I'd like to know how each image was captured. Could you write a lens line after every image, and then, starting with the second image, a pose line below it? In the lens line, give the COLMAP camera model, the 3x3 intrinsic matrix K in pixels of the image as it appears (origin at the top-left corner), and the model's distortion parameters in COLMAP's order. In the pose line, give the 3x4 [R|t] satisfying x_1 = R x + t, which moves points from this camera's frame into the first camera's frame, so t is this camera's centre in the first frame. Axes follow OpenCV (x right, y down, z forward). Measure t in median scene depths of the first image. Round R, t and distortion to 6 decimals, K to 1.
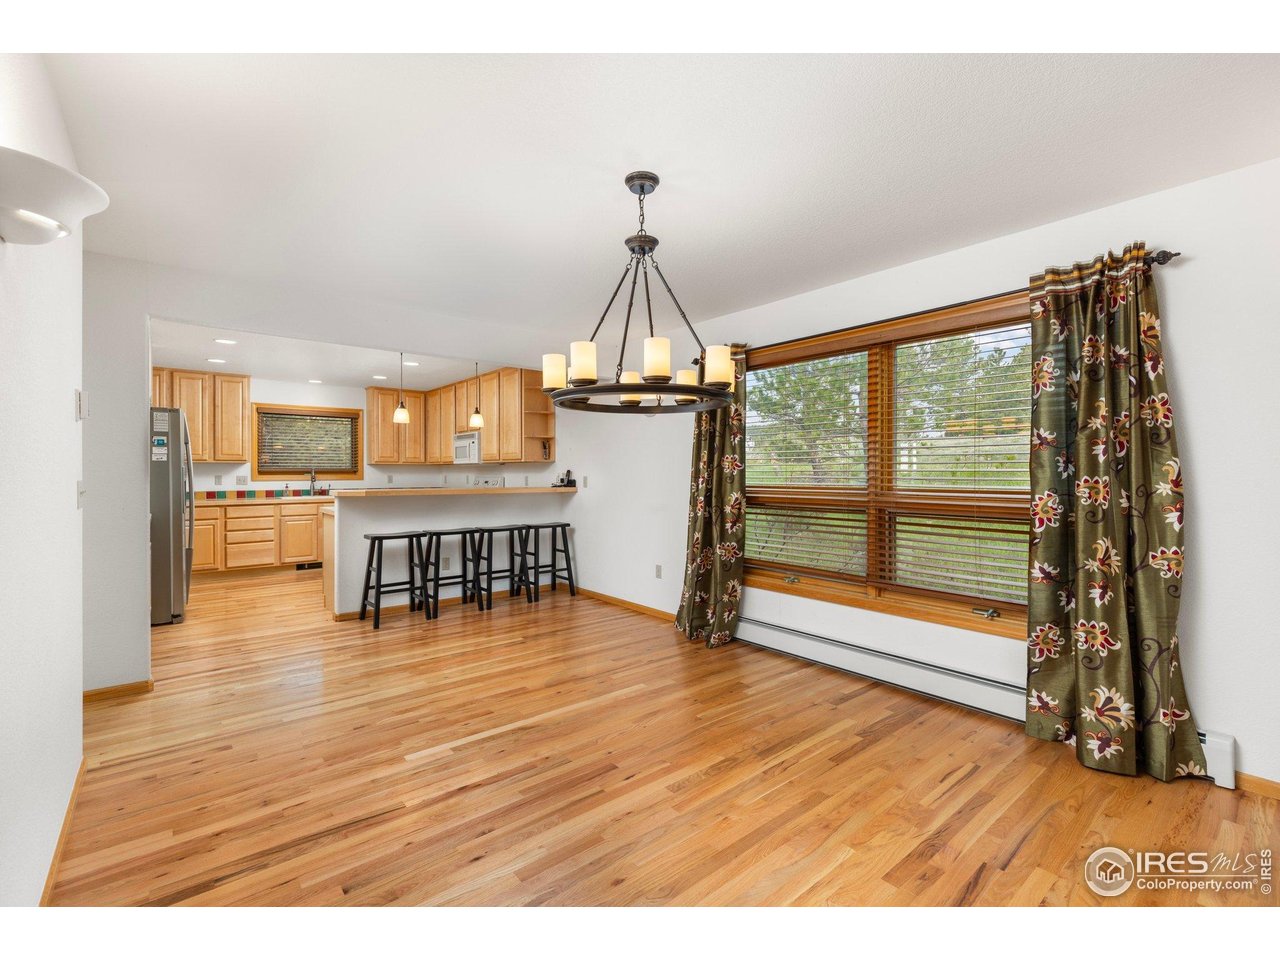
lens RADIAL K [[572.4, 0, 644.8], [0, 572.4, 468.5], [0, 0, 1]] dist [0.002485, -0.000077]
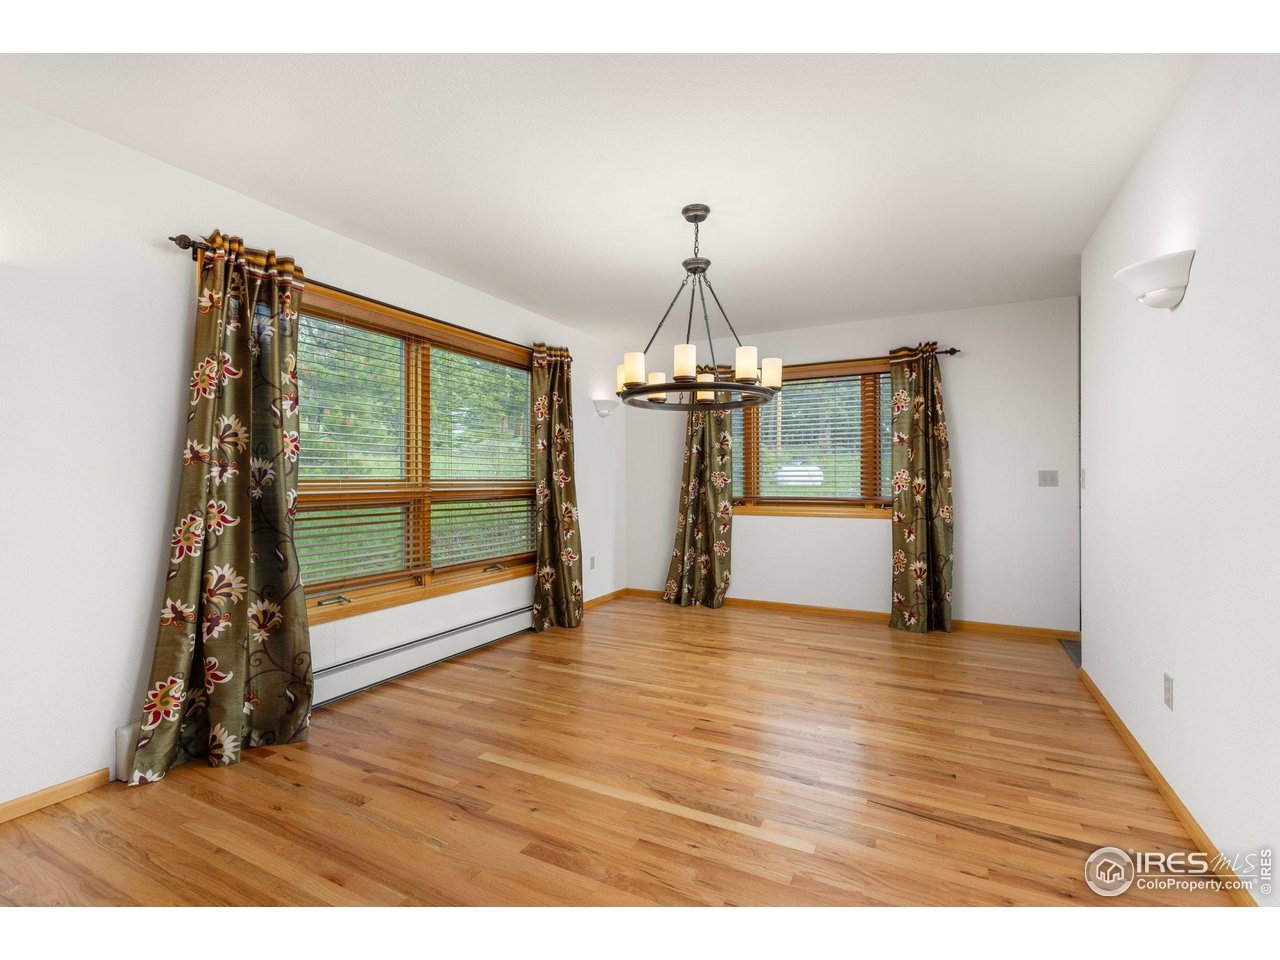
lens RADIAL K [[572.4, 0, 644.8], [0, 572.4, 468.5], [0, 0, 1]] dist [0.002485, -0.000077]
pose [[-0.378808, 0.015902, 0.925339, -0.888301], [-0.003571, 0.999820, -0.018644, 0.040504], [-0.925468, -0.010367, -0.378683, 1.298478]]
